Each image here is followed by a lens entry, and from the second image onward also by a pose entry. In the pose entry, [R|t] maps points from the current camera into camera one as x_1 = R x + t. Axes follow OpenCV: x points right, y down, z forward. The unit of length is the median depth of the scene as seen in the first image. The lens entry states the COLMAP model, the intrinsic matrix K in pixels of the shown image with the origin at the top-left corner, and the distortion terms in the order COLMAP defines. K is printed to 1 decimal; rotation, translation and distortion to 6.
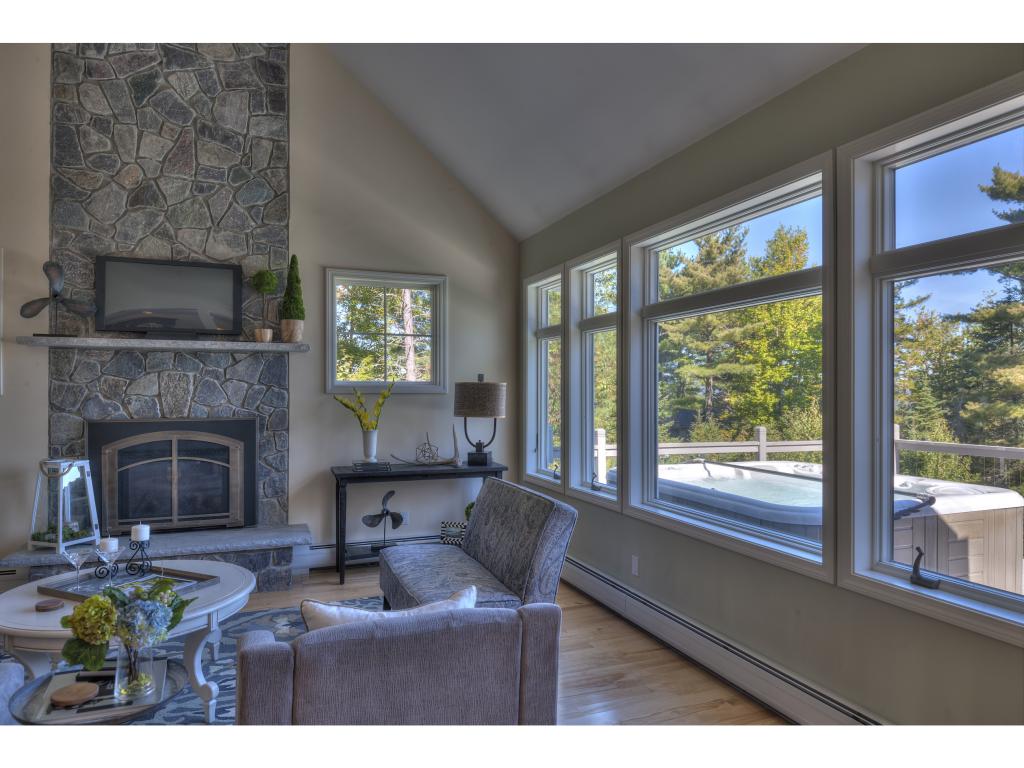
lens RADIAL K [[654.0, 0, 515.0], [0, 654.0, 388.6], [0, 0, 1]] dist [-0.003337, -0.005419]
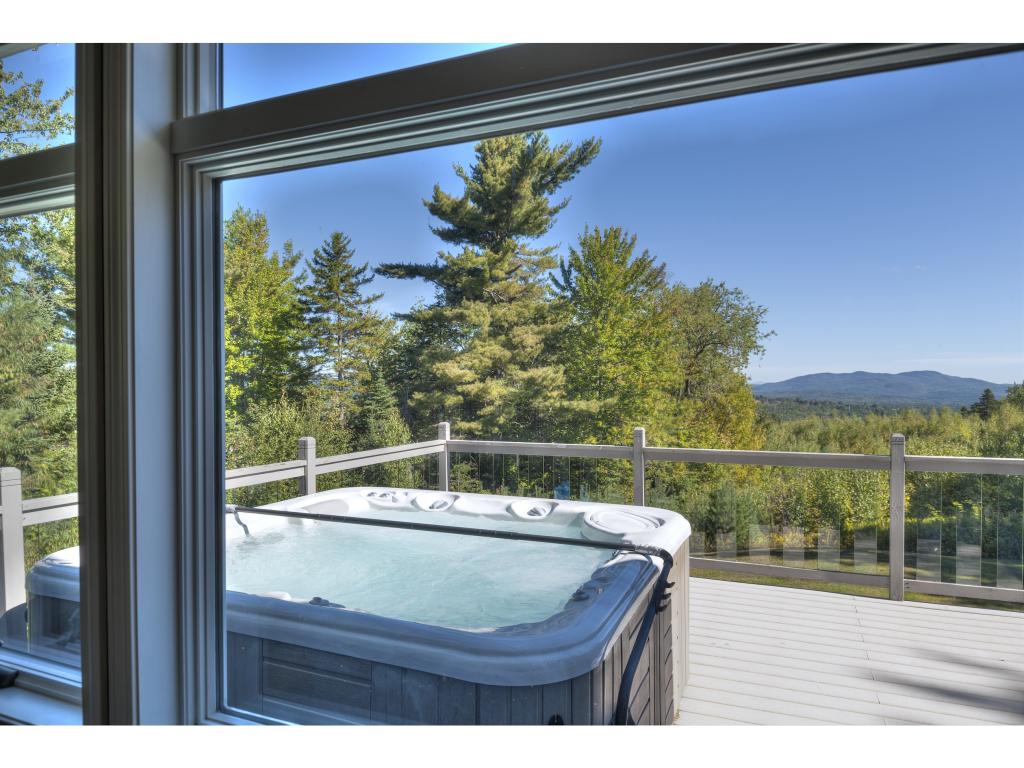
lens RADIAL K [[654.0, 0, 515.0], [0, 654.0, 388.6], [0, 0, 1]] dist [-0.003337, -0.005419]
pose [[0.698483, -0.009189, 0.715568, 0.057008], [-0.000163, 0.999915, 0.012999, -0.000036], [-0.715627, -0.009197, 0.698422, 0.450712]]
